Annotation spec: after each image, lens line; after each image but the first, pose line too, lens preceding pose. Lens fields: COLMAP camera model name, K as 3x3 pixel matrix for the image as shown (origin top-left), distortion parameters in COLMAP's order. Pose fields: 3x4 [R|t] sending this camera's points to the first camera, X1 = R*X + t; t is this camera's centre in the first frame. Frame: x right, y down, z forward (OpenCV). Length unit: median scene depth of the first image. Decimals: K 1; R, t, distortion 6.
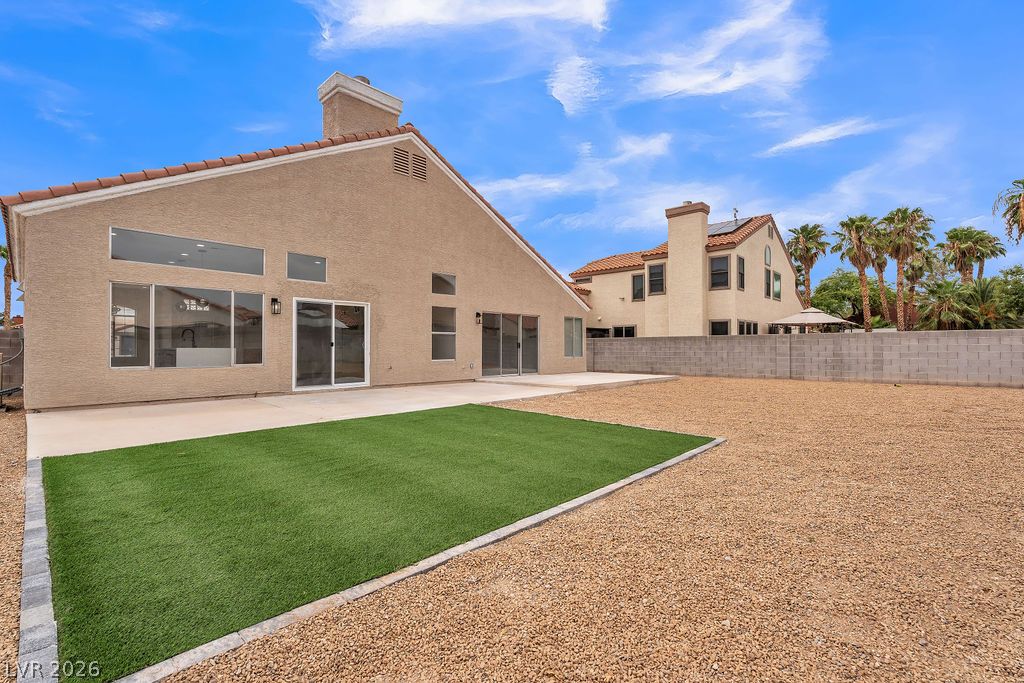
lens RADIAL K [[472.4, 0, 511.1], [0, 472.4, 342.7], [0, 0, 1]] dist [-0.000724, -0.000360]
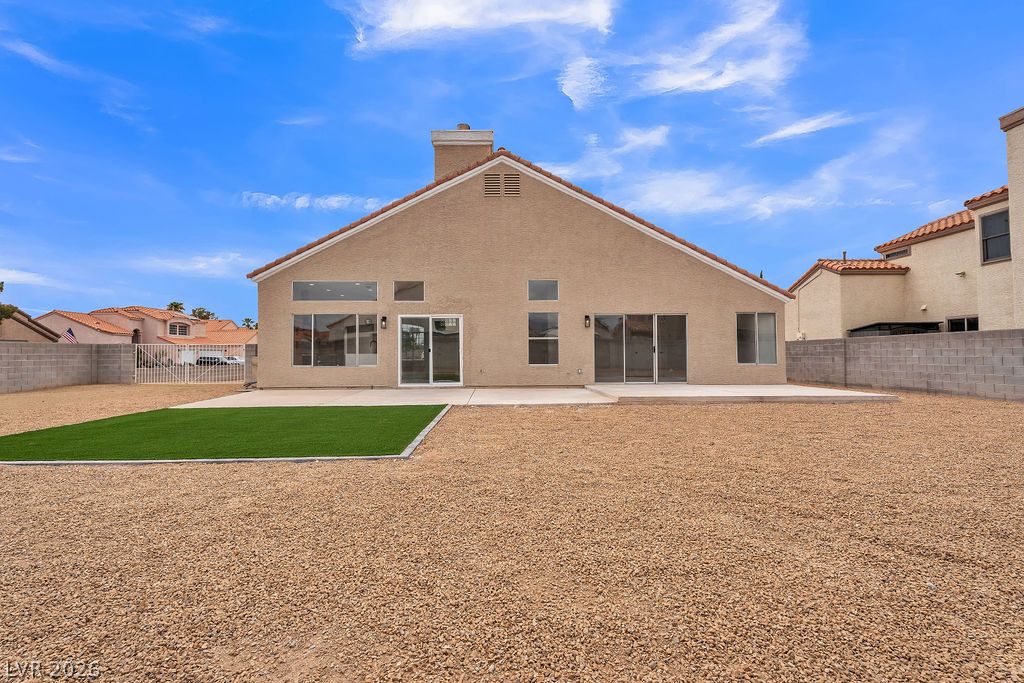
lens RADIAL K [[472.4, 0, 498.3], [0, 472.4, 341.4], [0, 0, 1]] dist [-0.000724, -0.000360]
pose [[0.695027, -0.023004, -0.718616, 0.431514], [0.012268, 0.999722, -0.020137, 0.004864], [0.718879, 0.005180, 0.695115, 0.182334]]
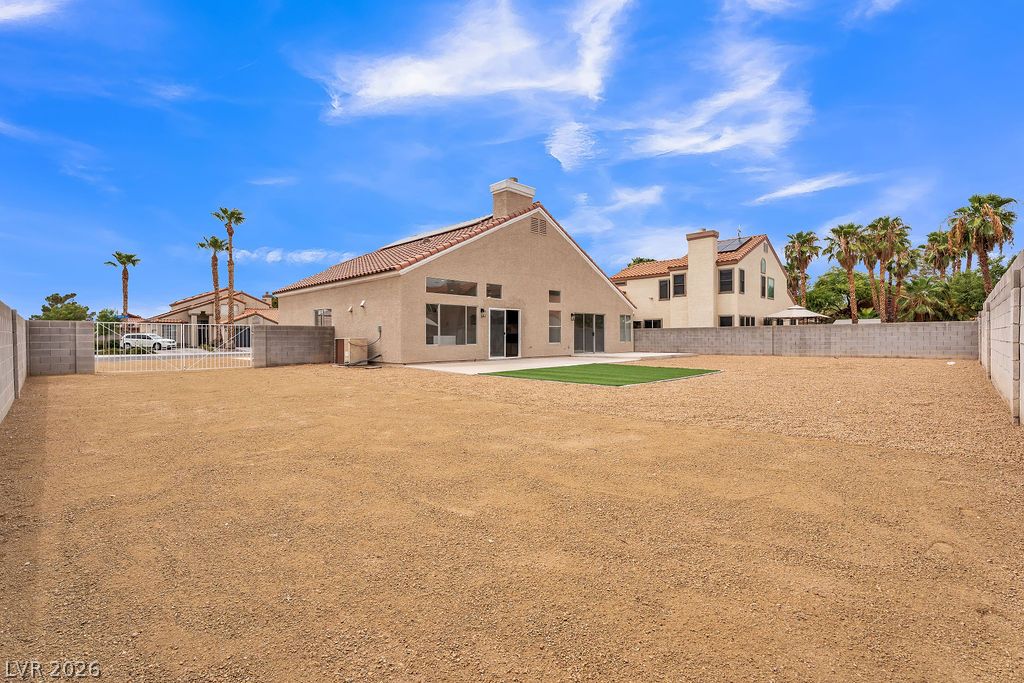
lens RADIAL K [[472.4, 0, 505.8], [0, 472.4, 338.1], [0, 0, 1]] dist [-0.000724, -0.000360]
pose [[0.999651, -0.003918, -0.026141, -0.222576], [0.004210, 0.999929, 0.011104, 0.000876], [0.026096, -0.011210, 0.999597, -0.530862]]
